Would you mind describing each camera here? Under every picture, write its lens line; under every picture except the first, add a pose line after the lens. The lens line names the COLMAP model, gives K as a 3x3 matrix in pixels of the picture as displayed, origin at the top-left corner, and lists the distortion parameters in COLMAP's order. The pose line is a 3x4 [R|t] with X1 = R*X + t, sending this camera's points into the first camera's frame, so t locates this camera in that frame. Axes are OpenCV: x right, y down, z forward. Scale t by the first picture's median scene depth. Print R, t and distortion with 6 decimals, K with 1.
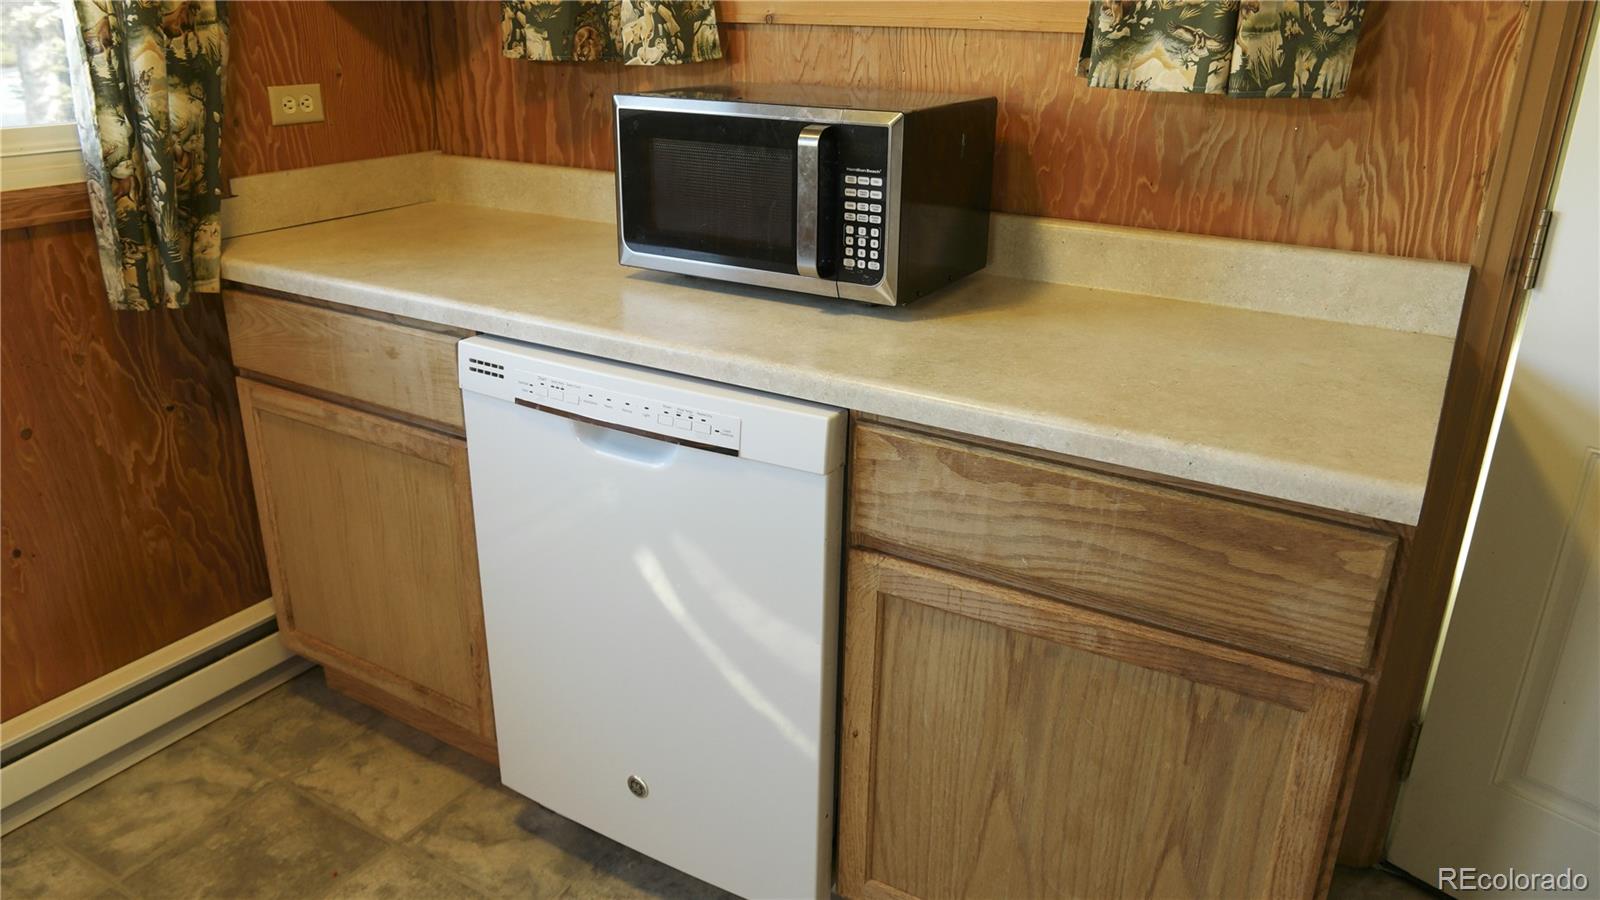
lens RADIAL K [[1122.5, 0, 806.9], [0, 1122.5, 452.7], [0, 0, 1]] dist [-0.054838, 0.008890]
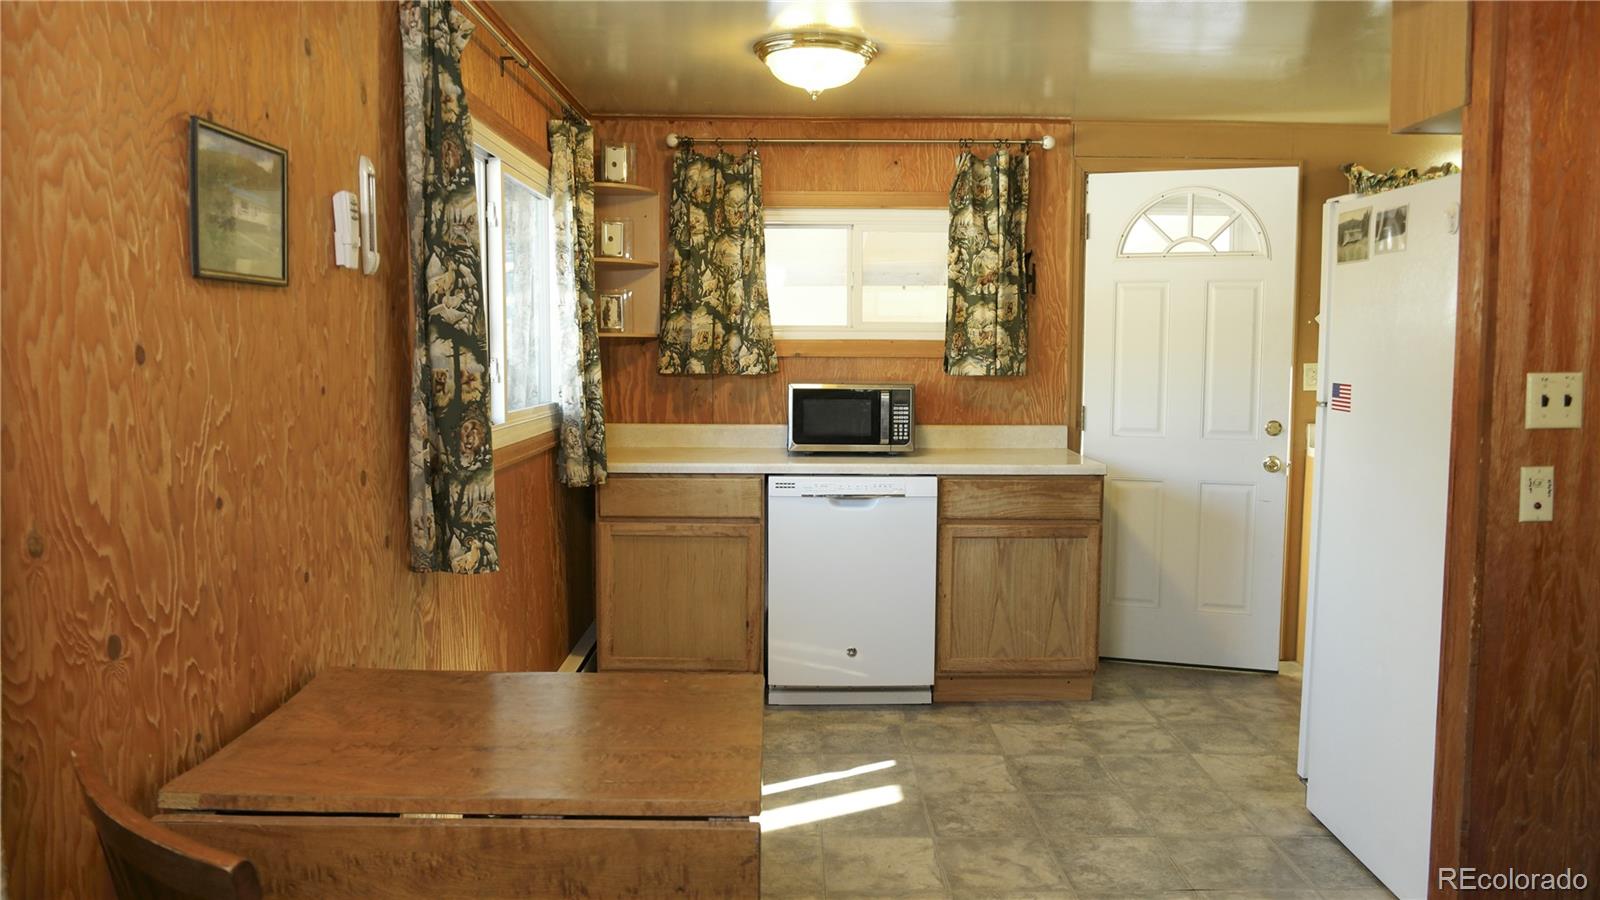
lens RADIAL K [[1122.5, 0, 795.6], [0, 1122.5, 446.5], [0, 0, 1]] dist [-0.054838, 0.008890]
pose [[0.860452, -0.058858, 0.506120, -1.644236], [0.196026, 0.955094, -0.222191, 0.436588], [-0.470314, 0.290397, 0.833351, -1.243688]]
